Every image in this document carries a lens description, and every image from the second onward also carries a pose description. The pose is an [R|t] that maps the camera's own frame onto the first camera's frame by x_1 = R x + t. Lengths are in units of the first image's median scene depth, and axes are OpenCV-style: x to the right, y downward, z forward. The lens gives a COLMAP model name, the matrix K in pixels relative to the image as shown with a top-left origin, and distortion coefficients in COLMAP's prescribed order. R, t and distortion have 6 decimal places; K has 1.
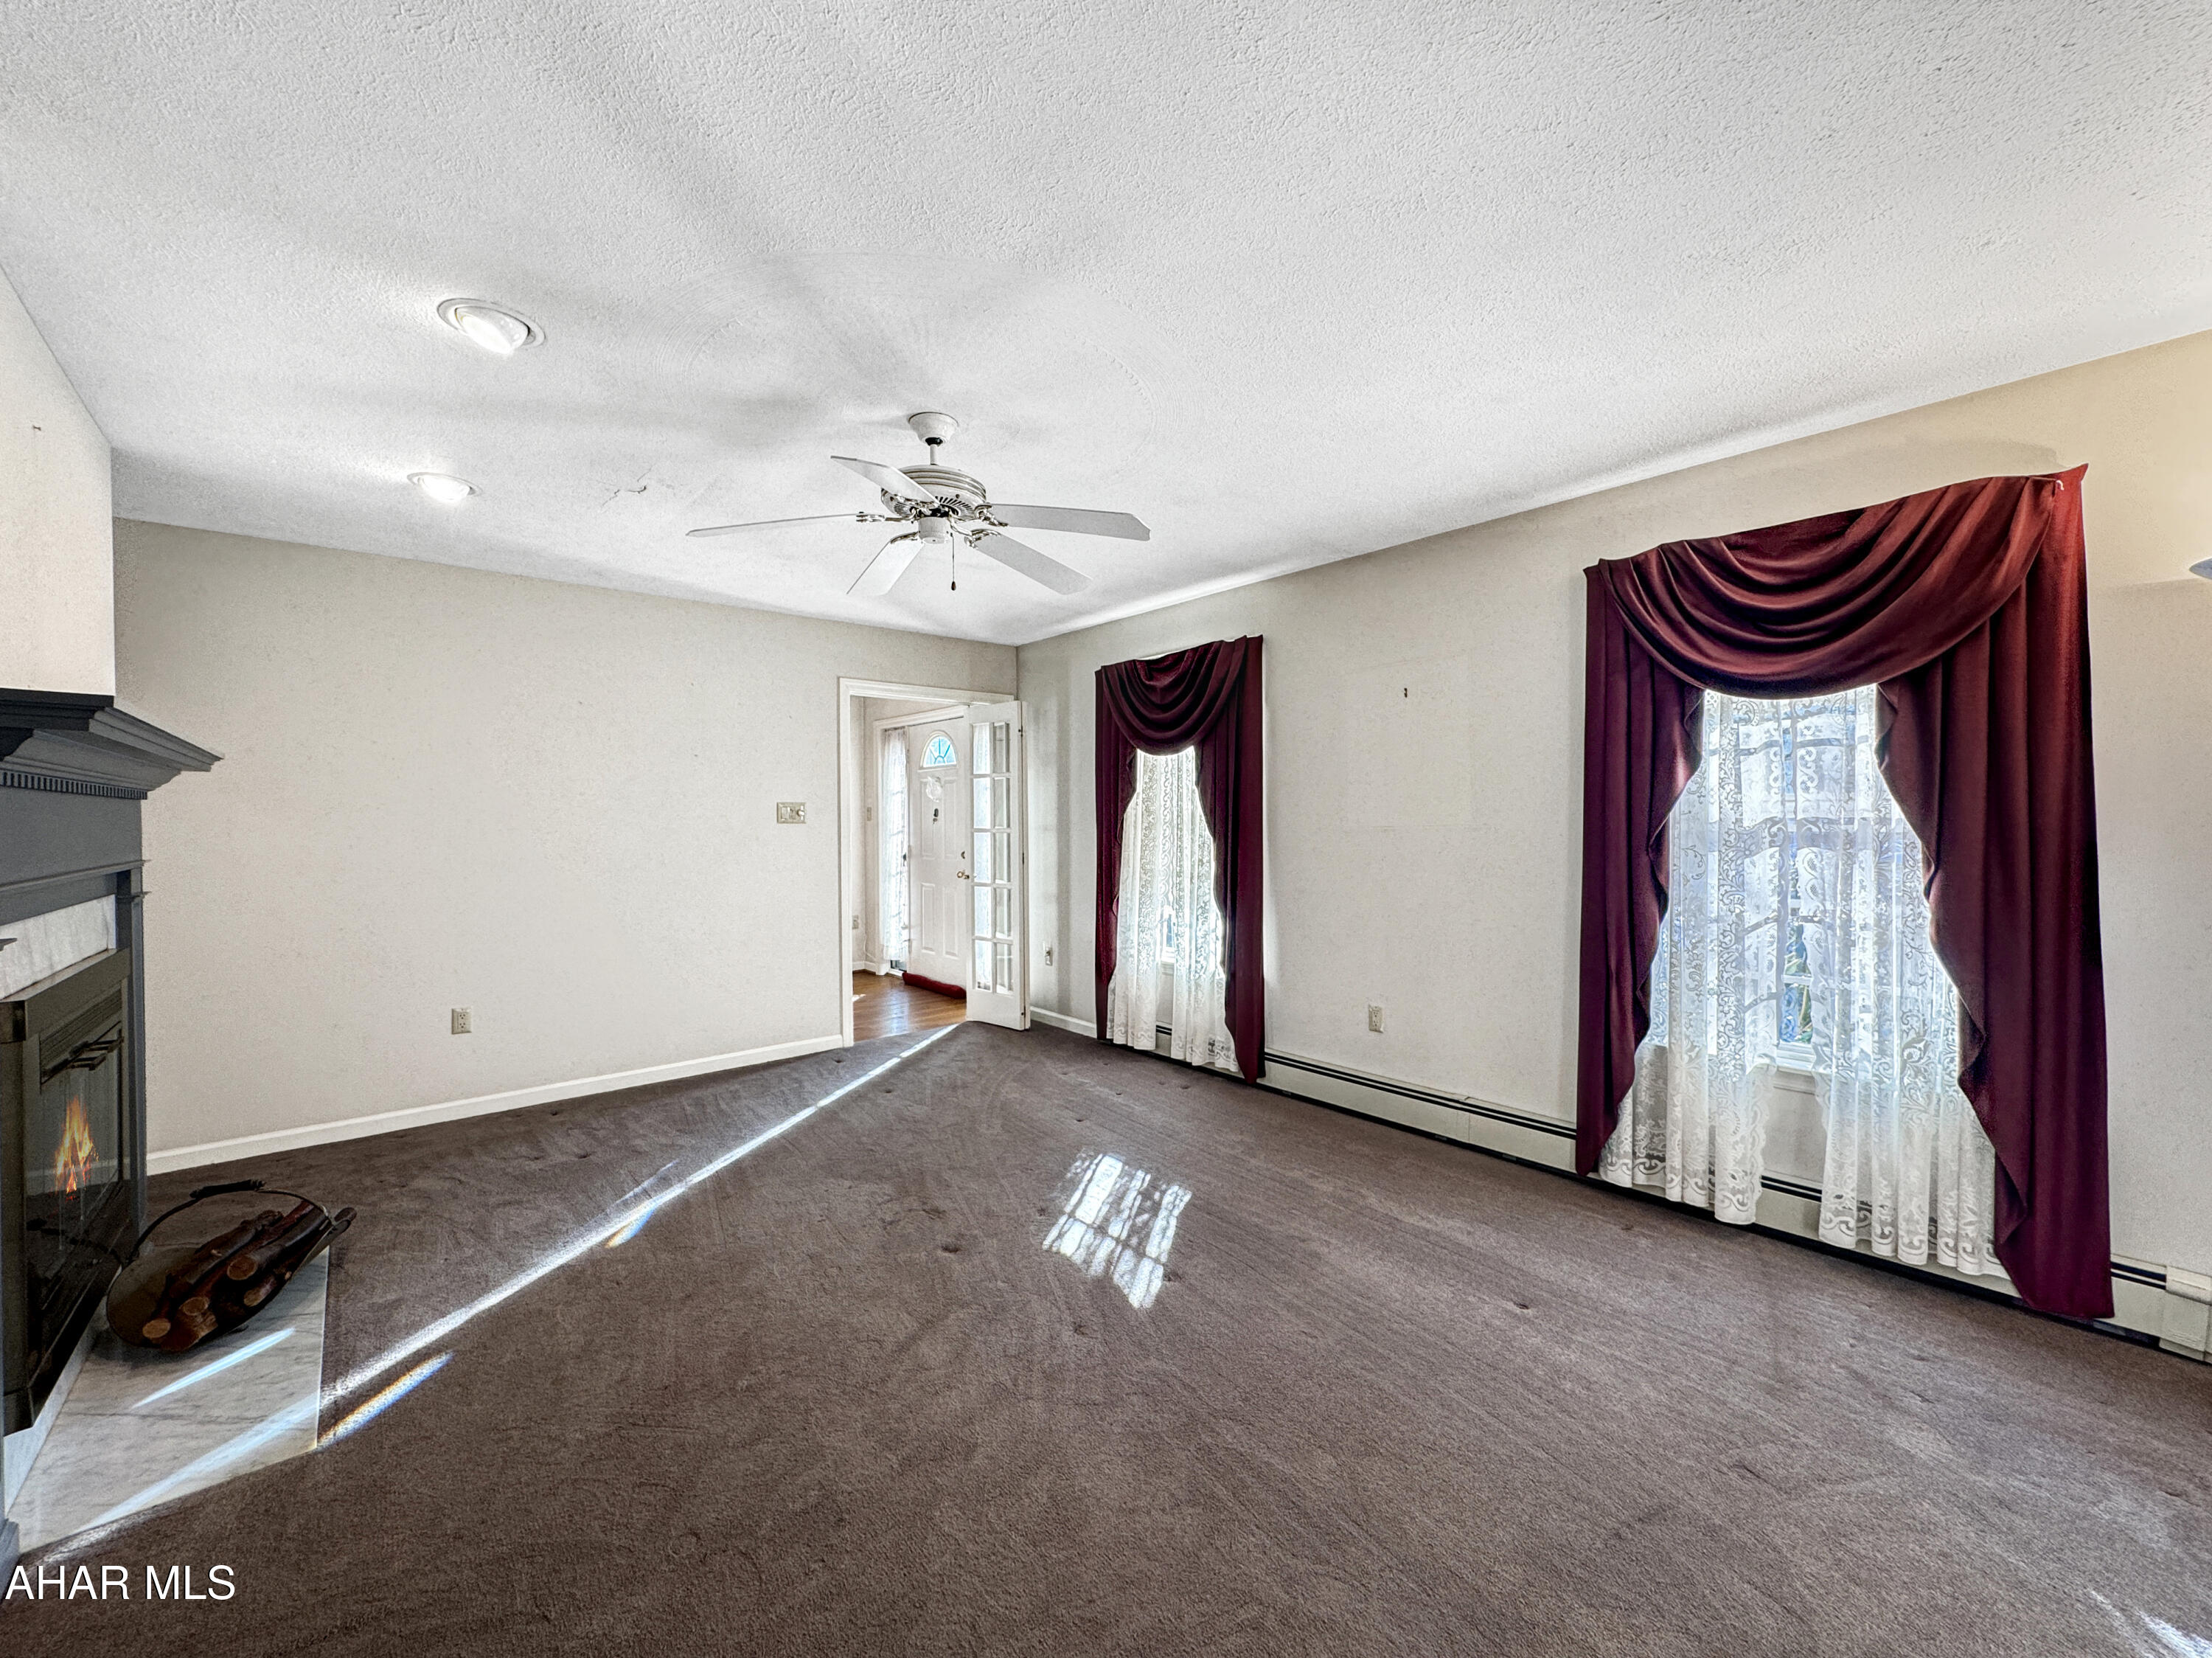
lens RADIAL K [[883.2, 0, 1109.1], [0, 883.2, 826.9], [0, 0, 1]] dist [-0.002245, 0.000042]
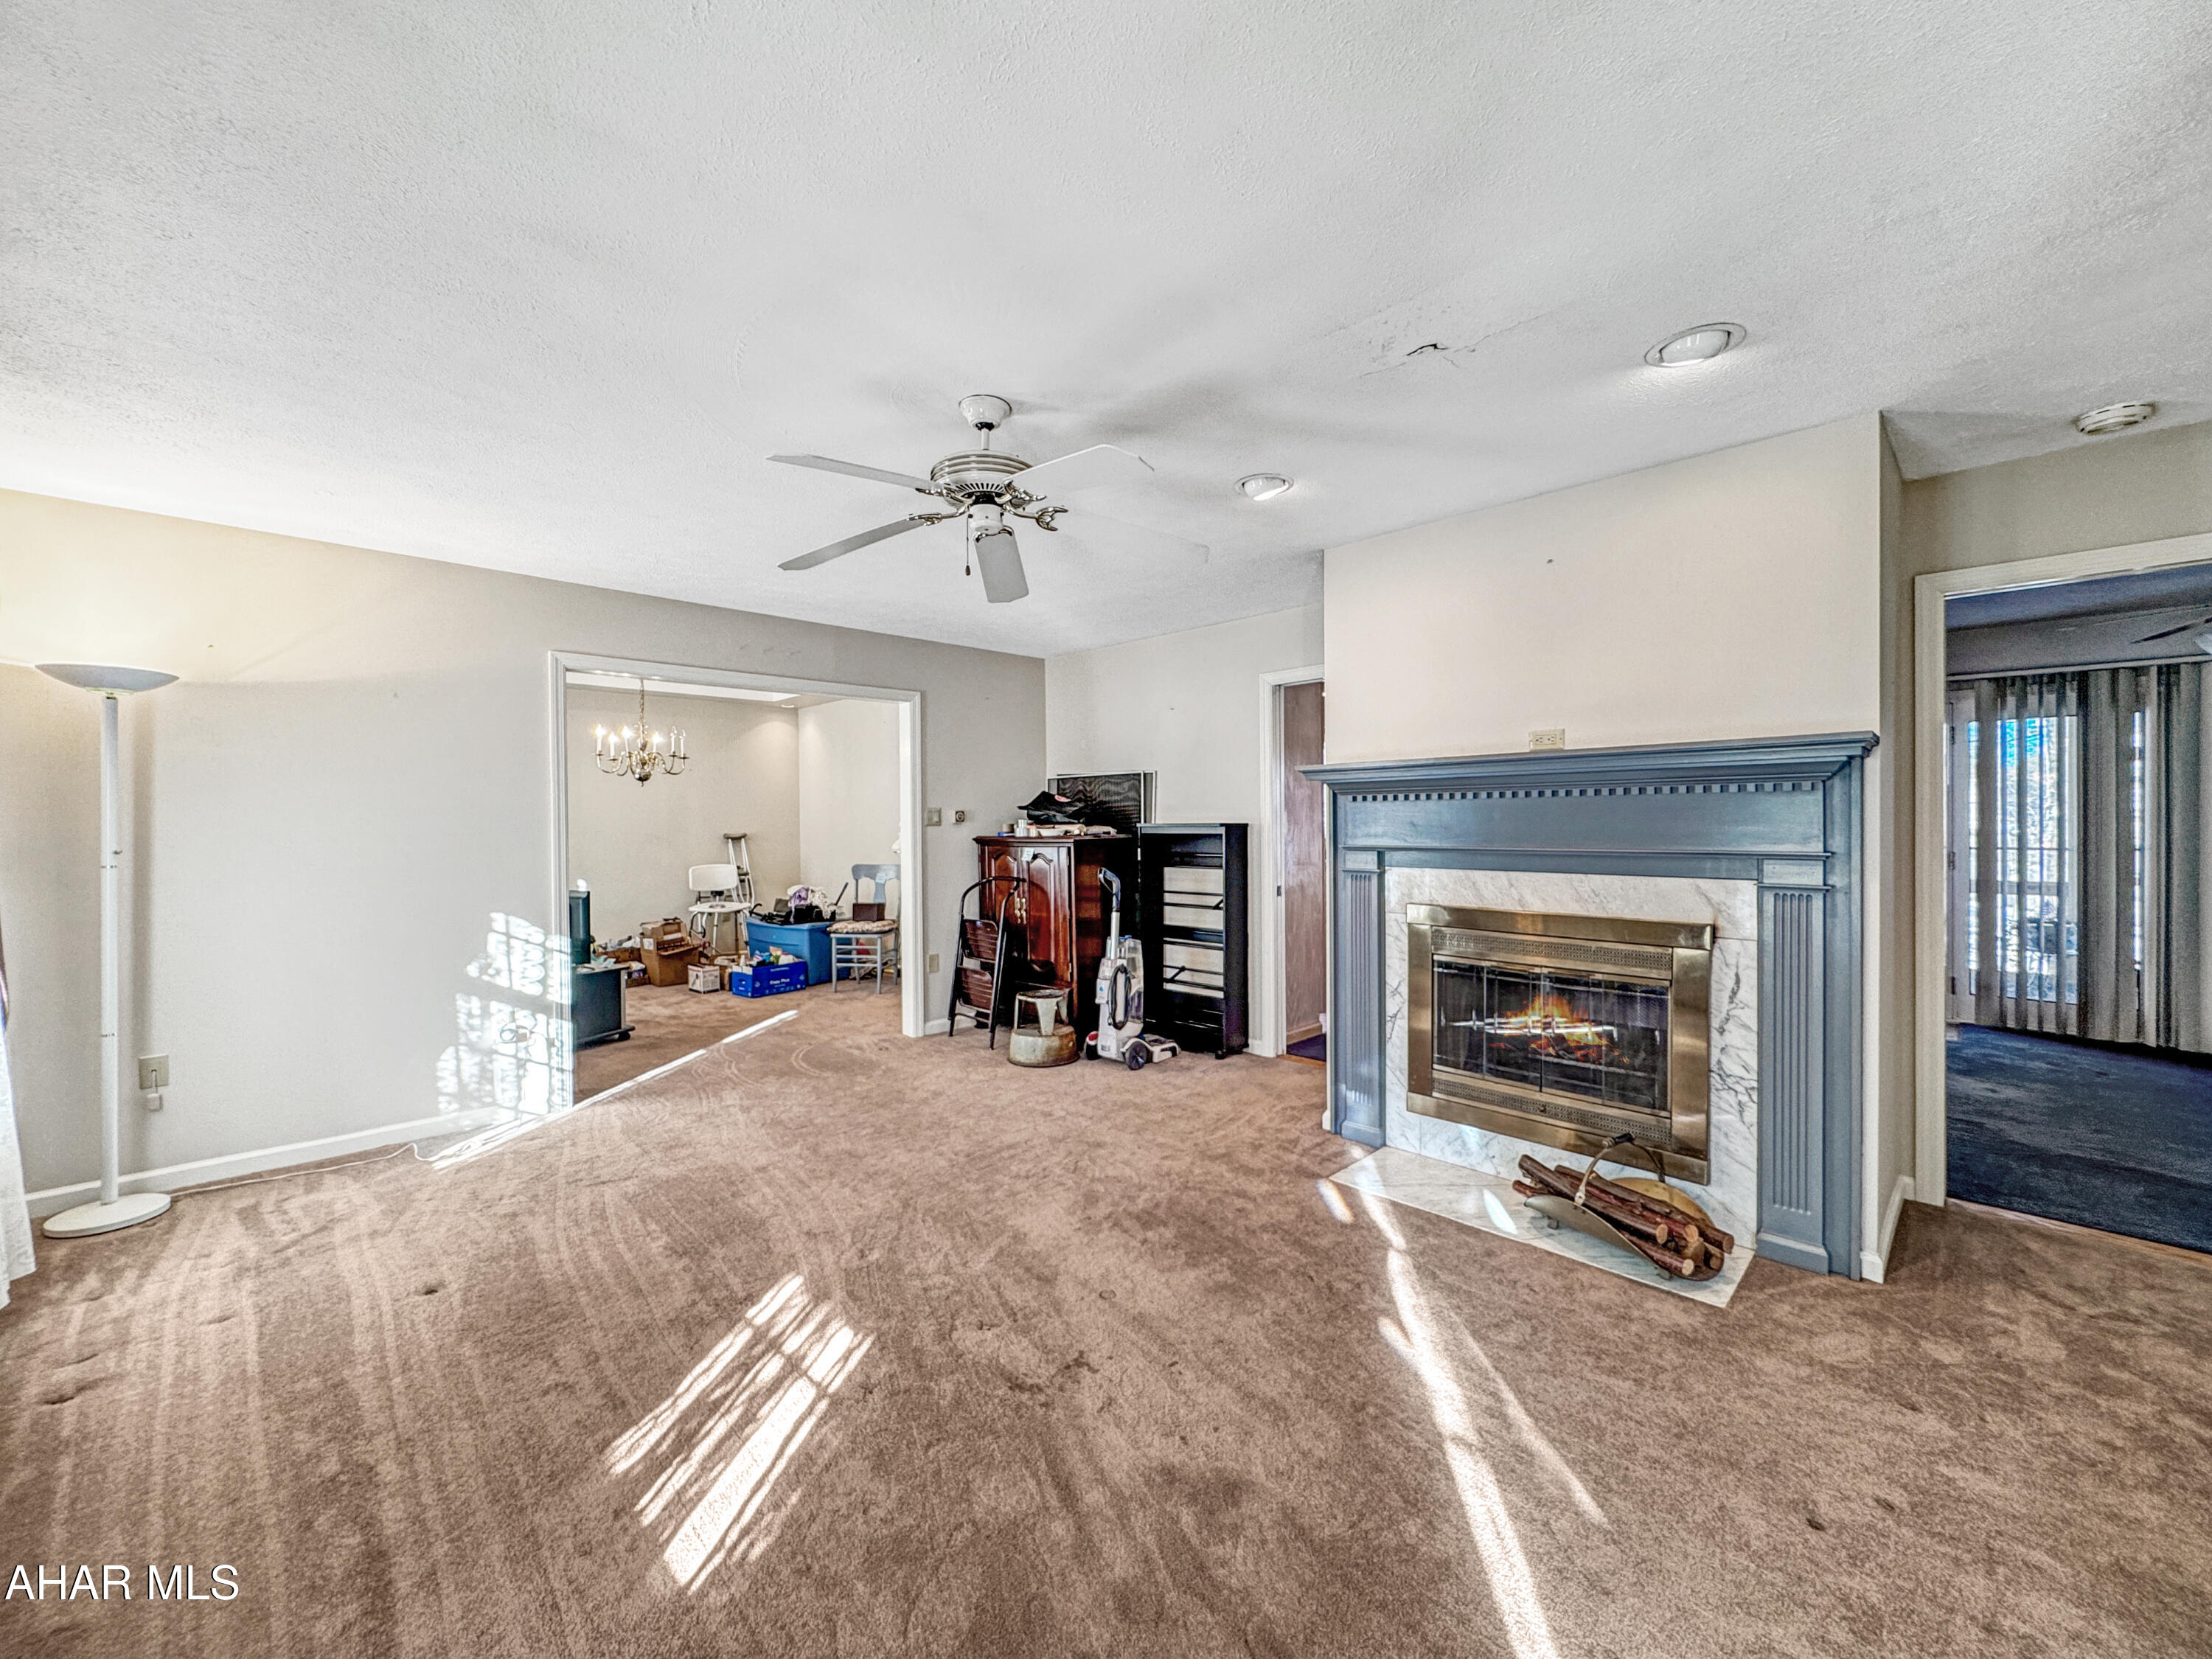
lens RADIAL K [[883.1, 0, 1096.3], [0, 883.1, 825.0], [0, 0, 1]] dist [-0.002245, 0.000042]
pose [[-0.997564, 0.014950, -0.068132, -0.209161], [0.013811, 0.999757, 0.017158, -0.018290], [0.068372, 0.016175, -0.997529, 1.633424]]
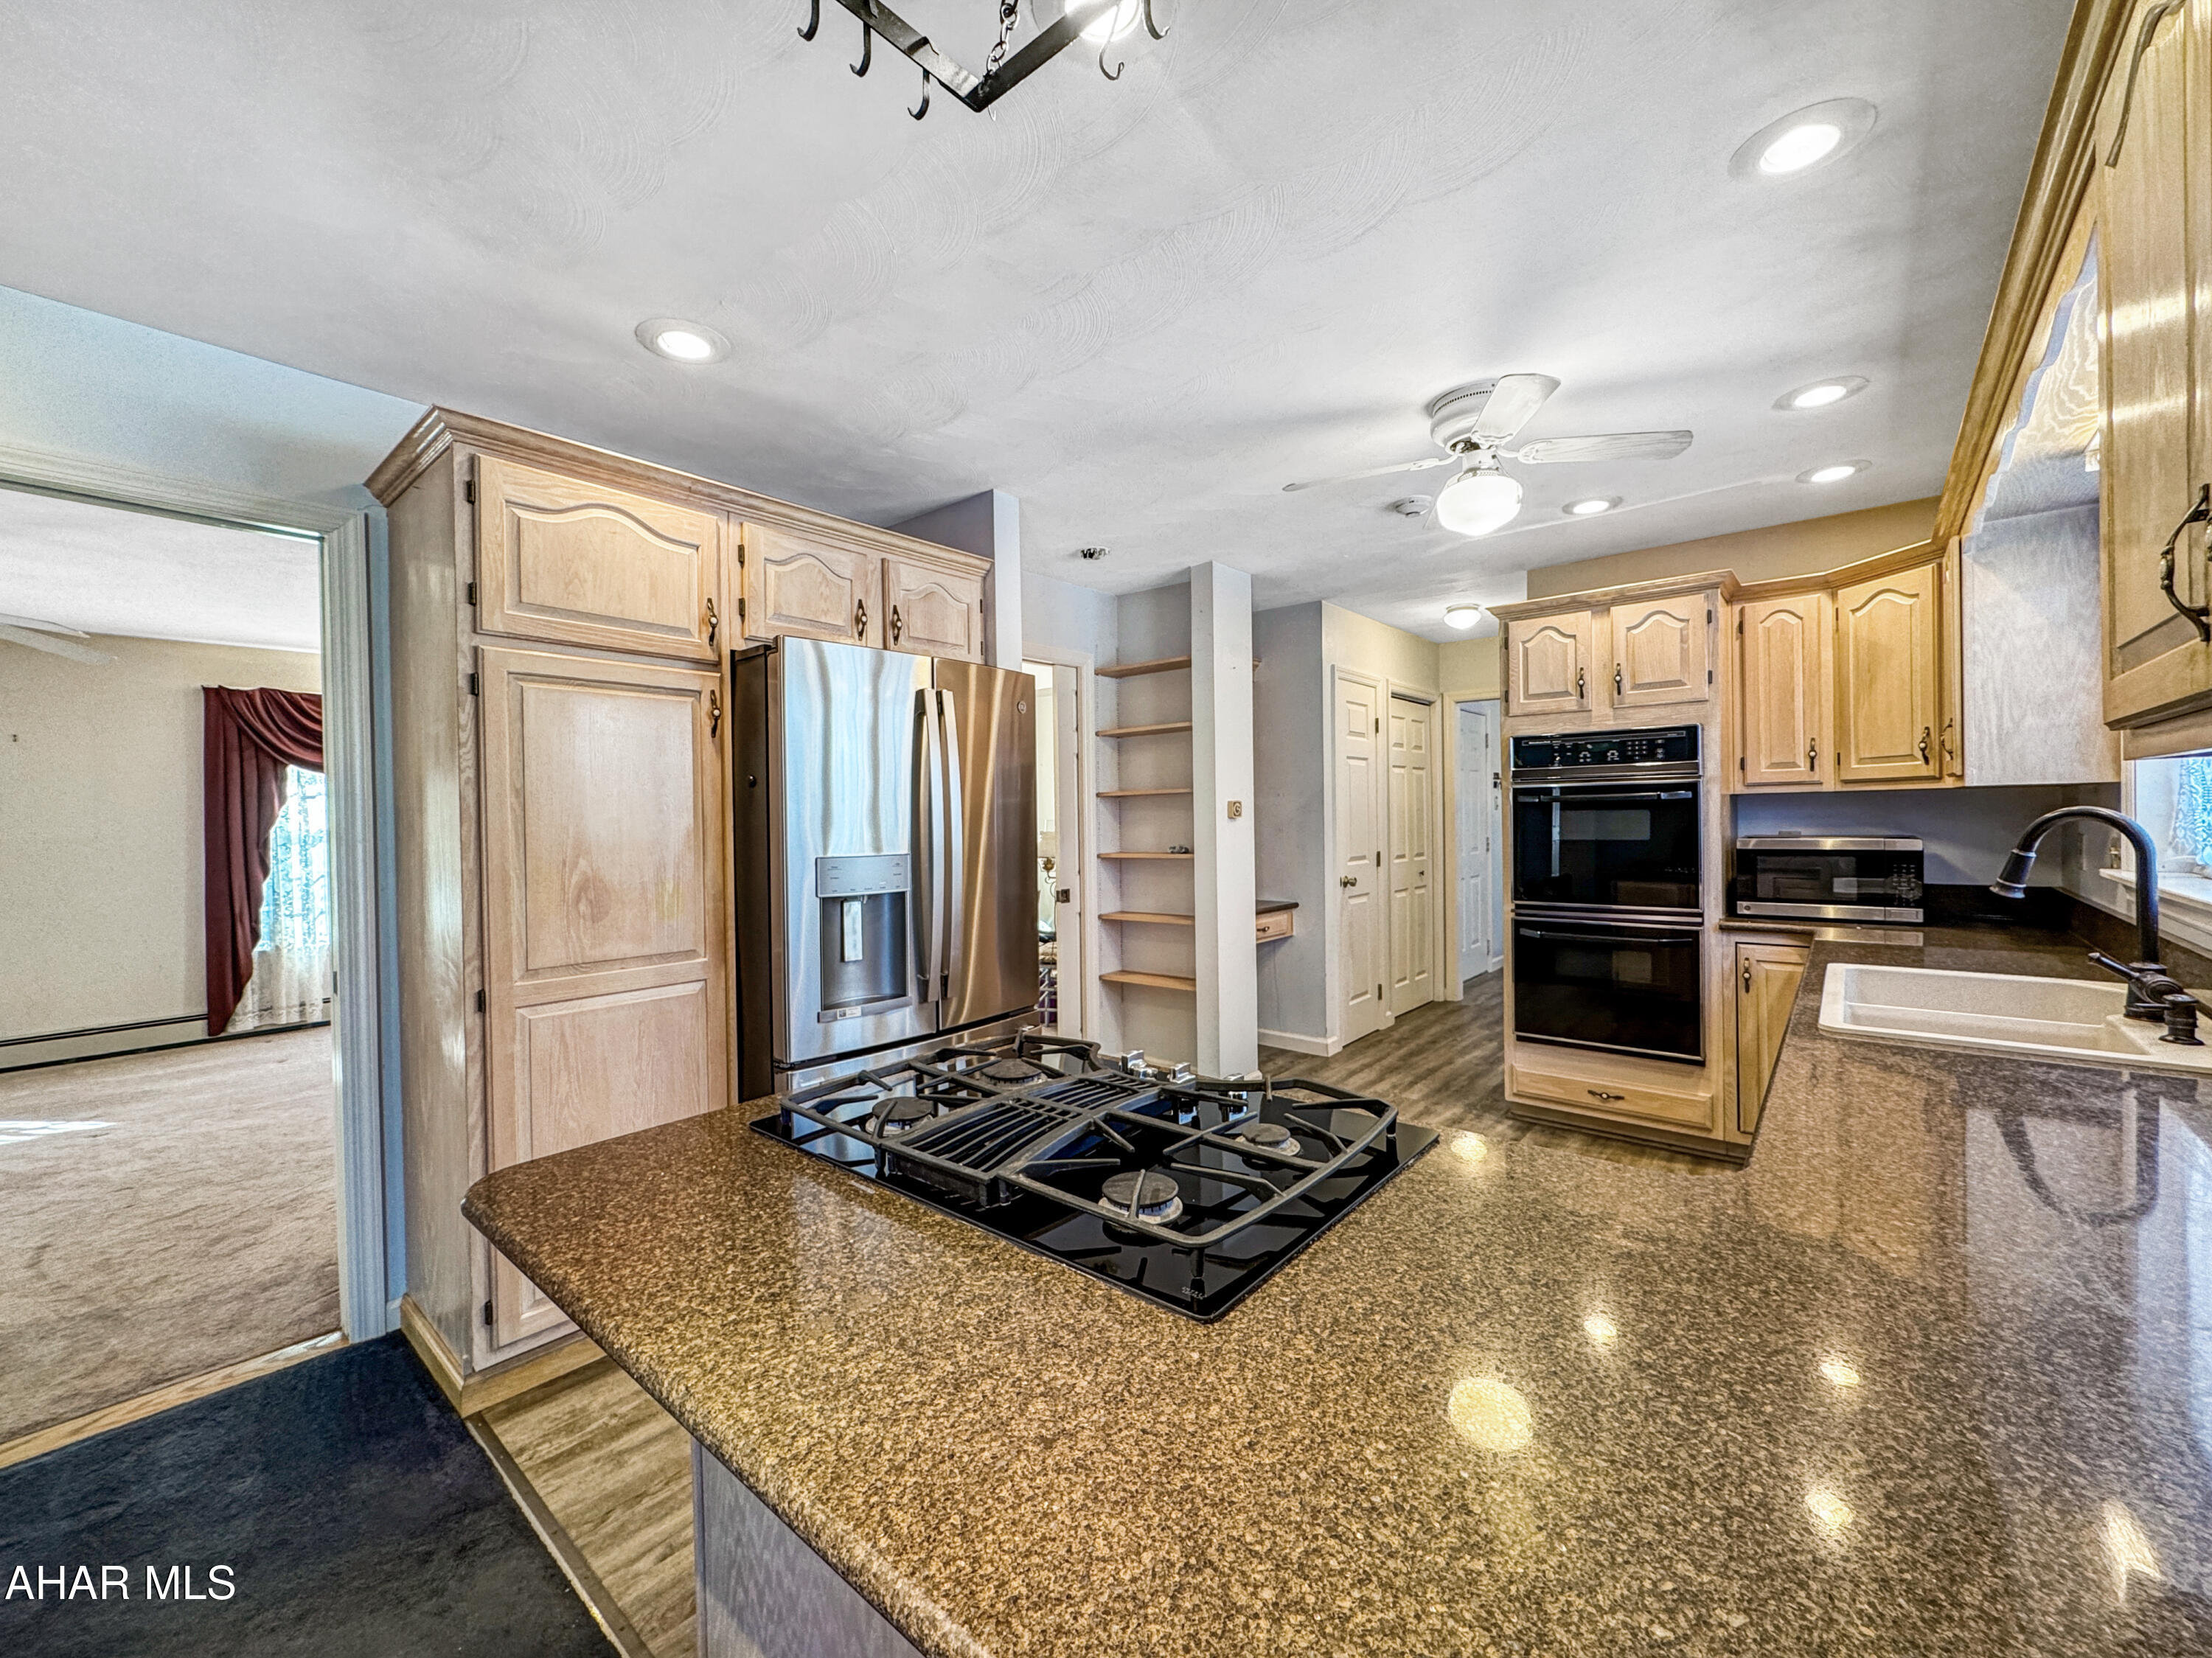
lens RADIAL K [[883.0, 0, 1107.0], [0, 883.0, 820.4], [0, 0, 1]] dist [-0.002245, 0.000042]
pose [[-0.159503, 0.002430, 0.987194, -1.489586], [0.023002, 0.999735, 0.001256, 0.008536], [-0.986929, 0.022908, -0.159517, -0.472022]]
